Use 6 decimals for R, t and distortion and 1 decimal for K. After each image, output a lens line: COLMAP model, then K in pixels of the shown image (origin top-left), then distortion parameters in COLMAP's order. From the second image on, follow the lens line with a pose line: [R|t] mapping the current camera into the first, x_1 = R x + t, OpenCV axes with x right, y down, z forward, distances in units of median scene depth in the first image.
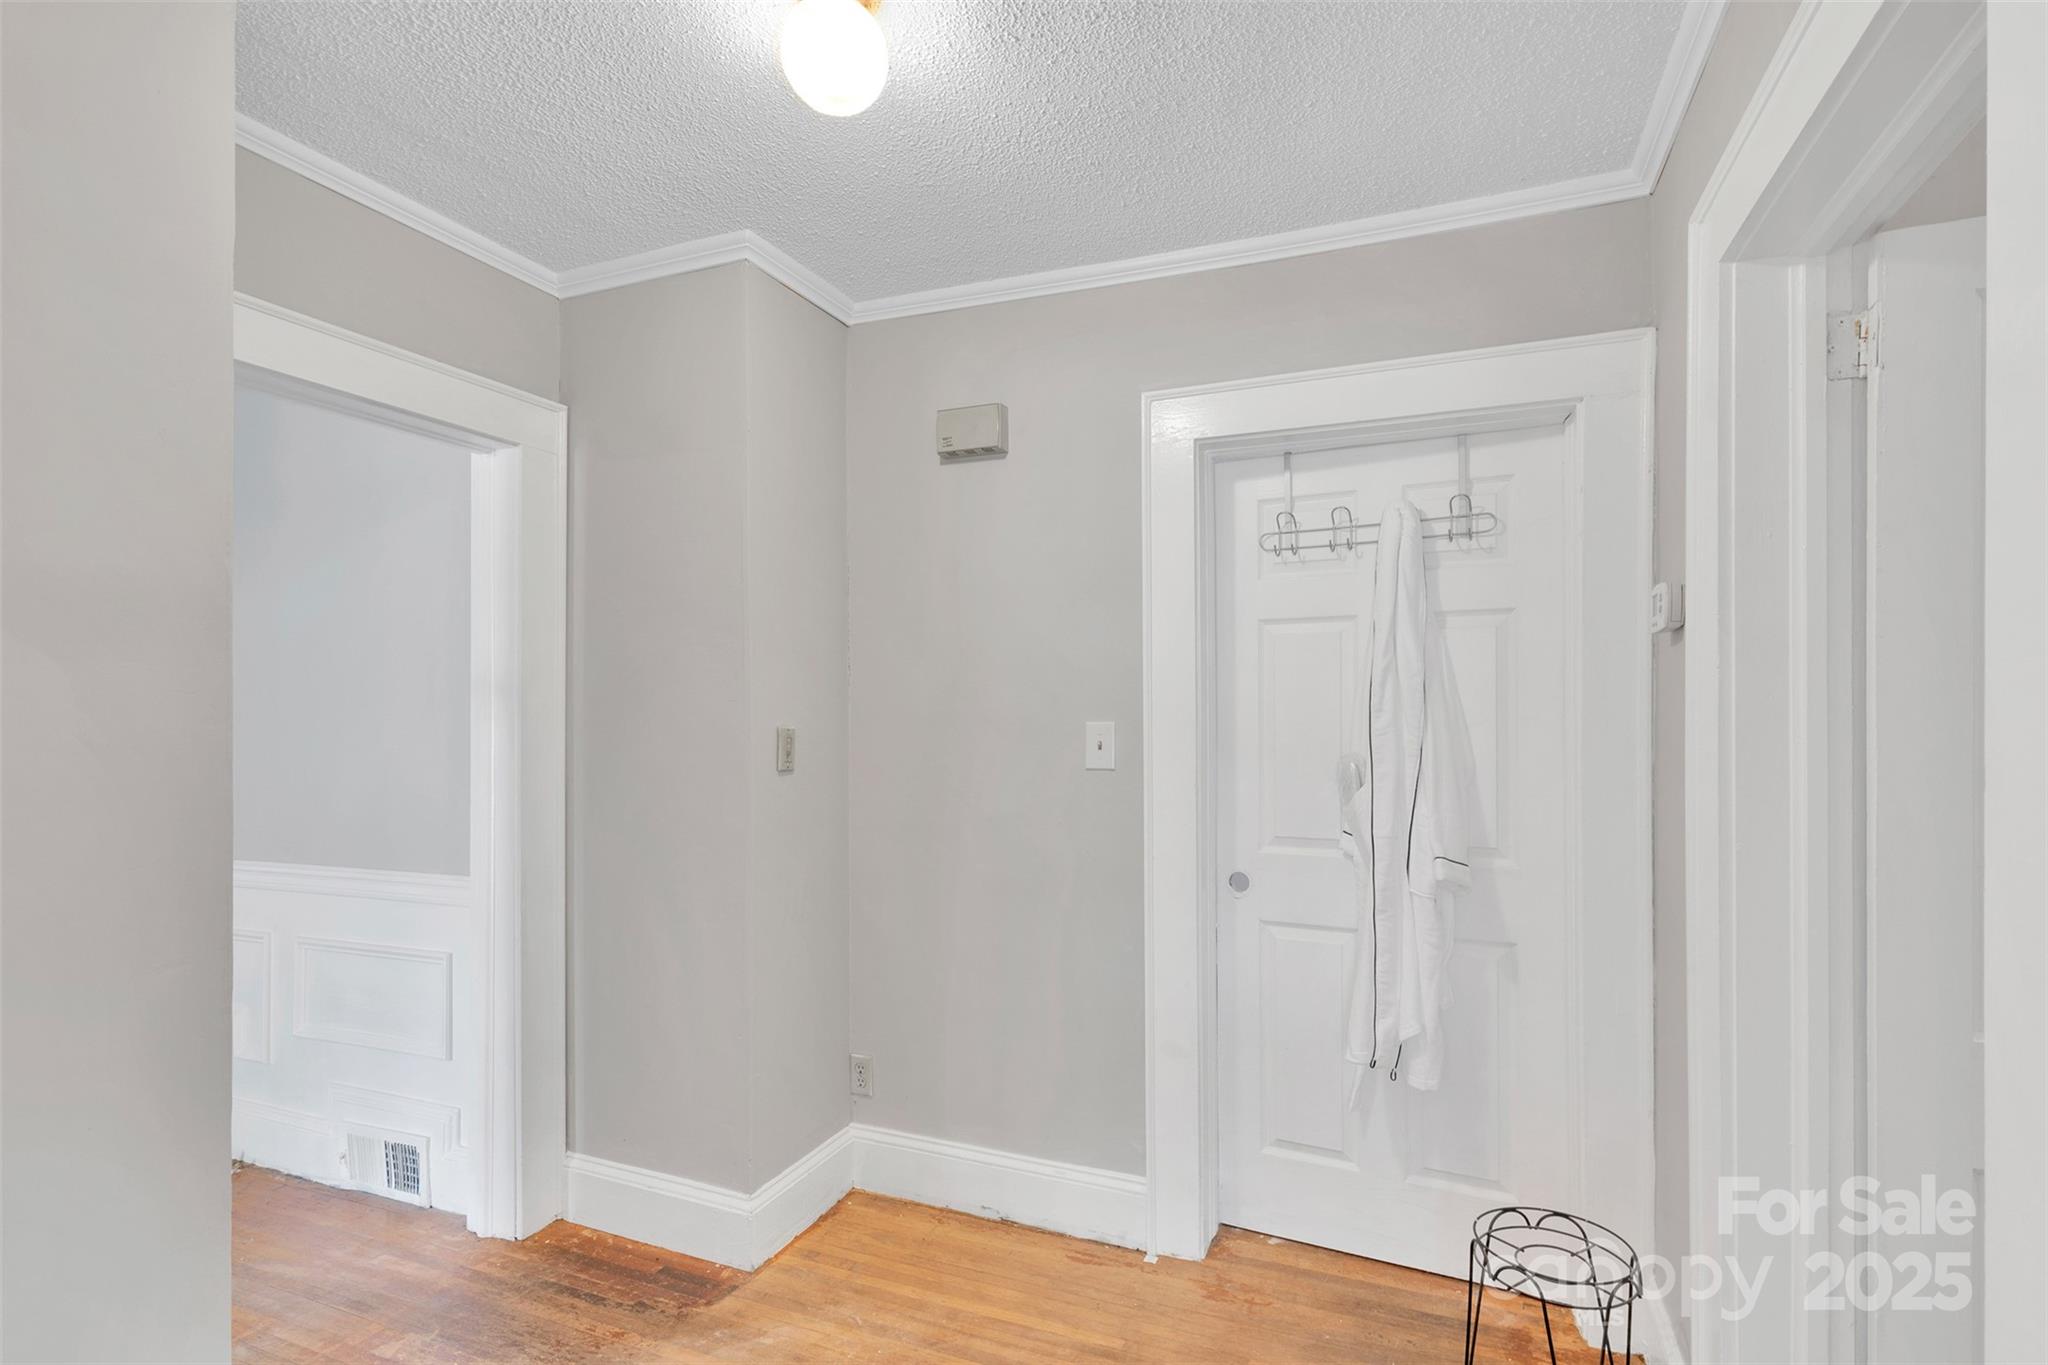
lens RADIAL K [[966.0, 0, 1005.9], [0, 966.0, 715.1], [0, 0, 1]] dist [0.008634, -0.002276]
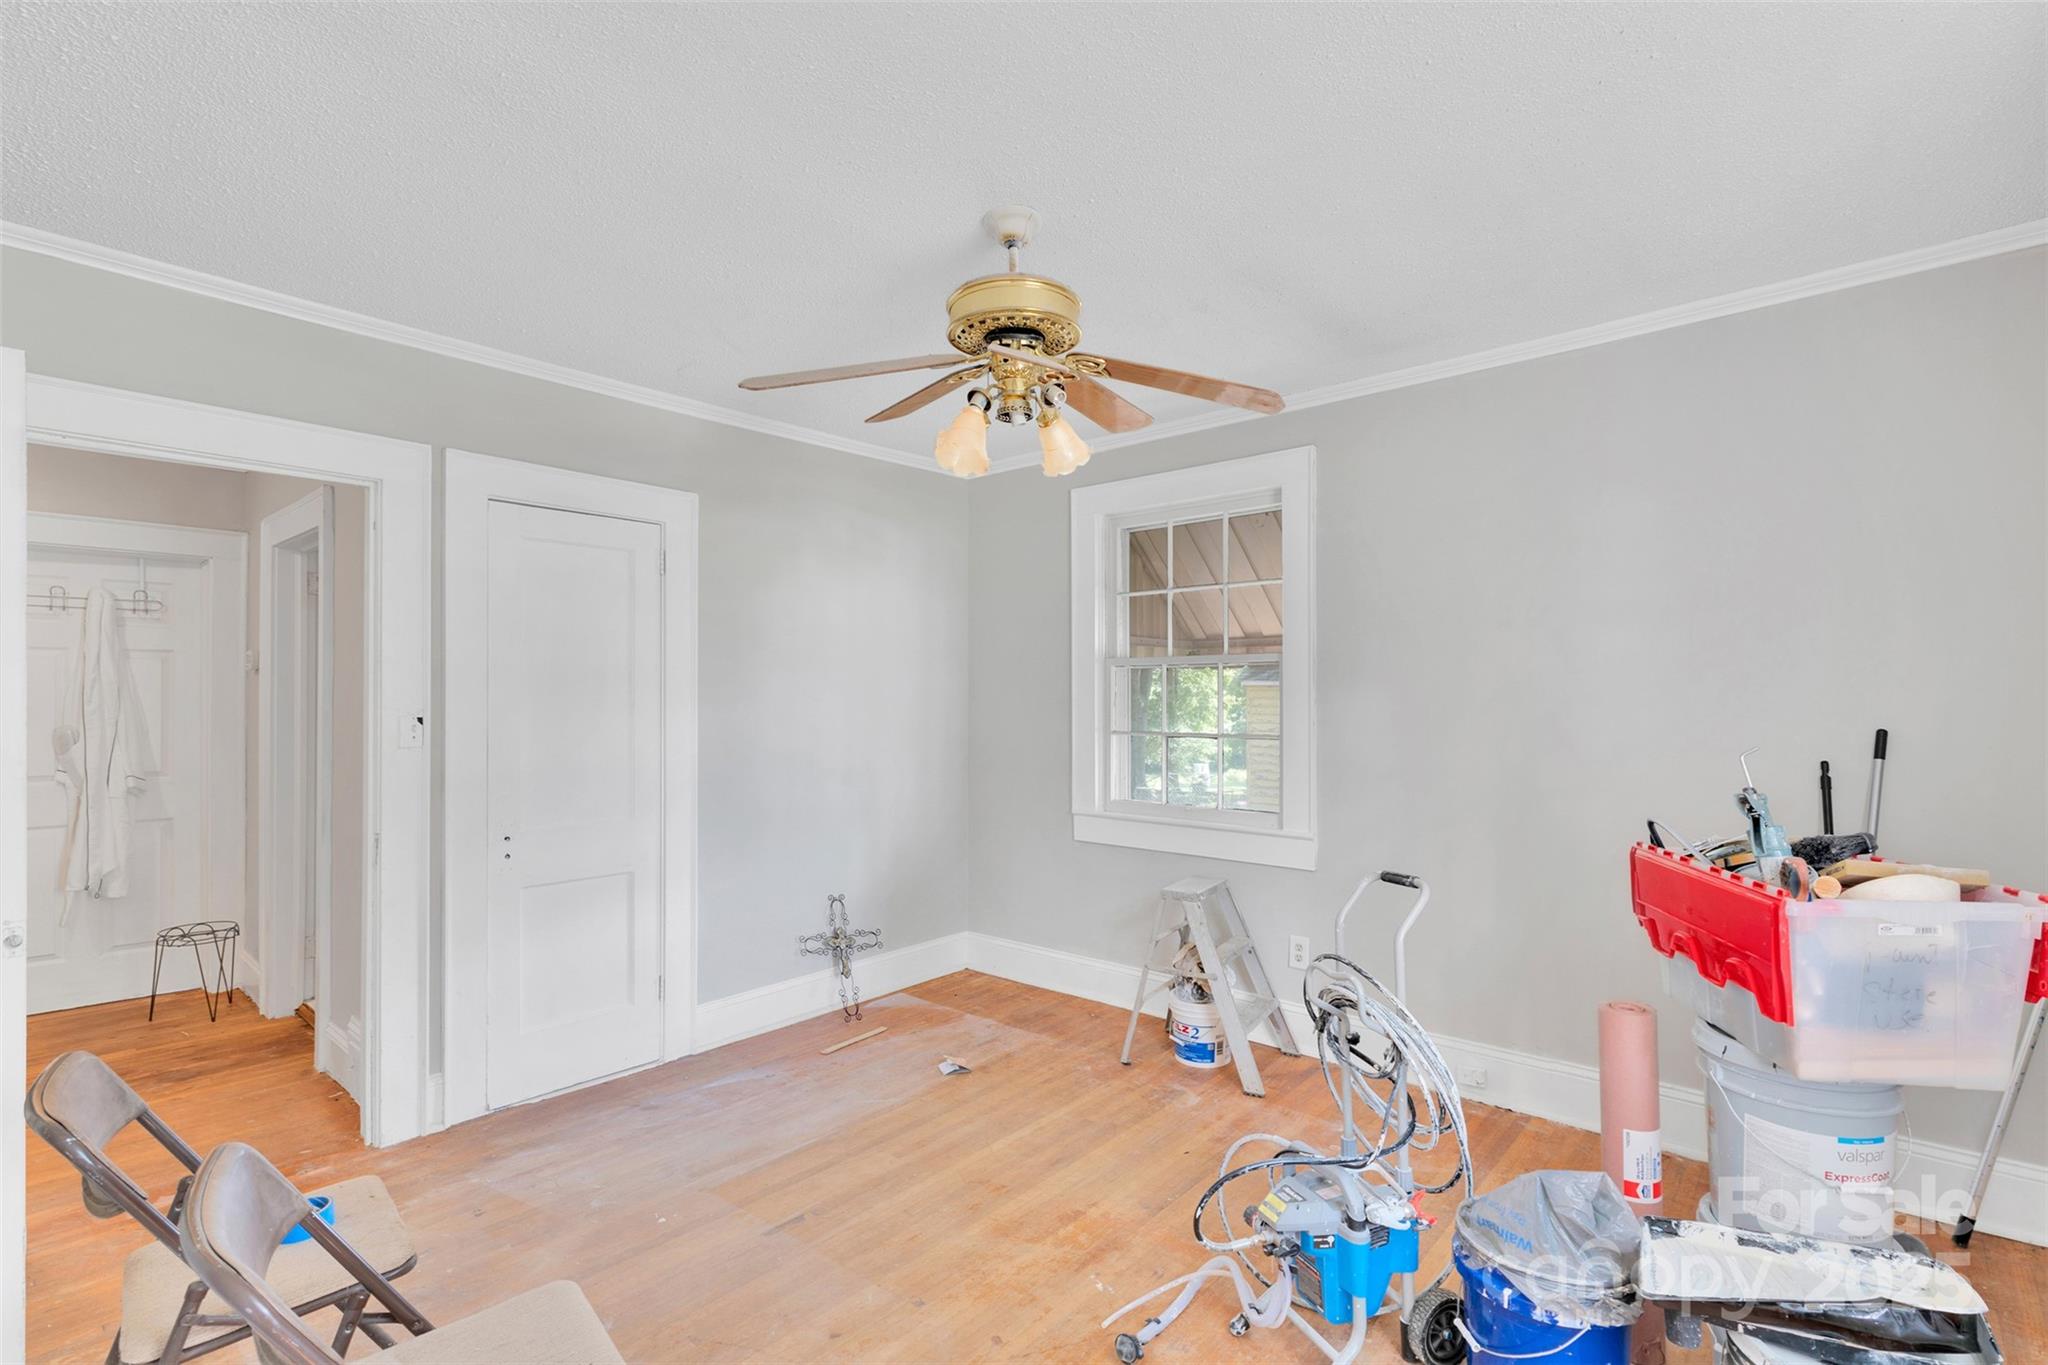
lens RADIAL K [[966.0, 0, 1020.5], [0, 966.0, 685.8], [0, 0, 1]] dist [0.008634, -0.002276]
pose [[0.304747, 0.012318, 0.952354, -0.849868], [0.003364, 0.999896, -0.014010, -0.002907], [-0.952427, 0.007473, 0.304674, -1.277678]]
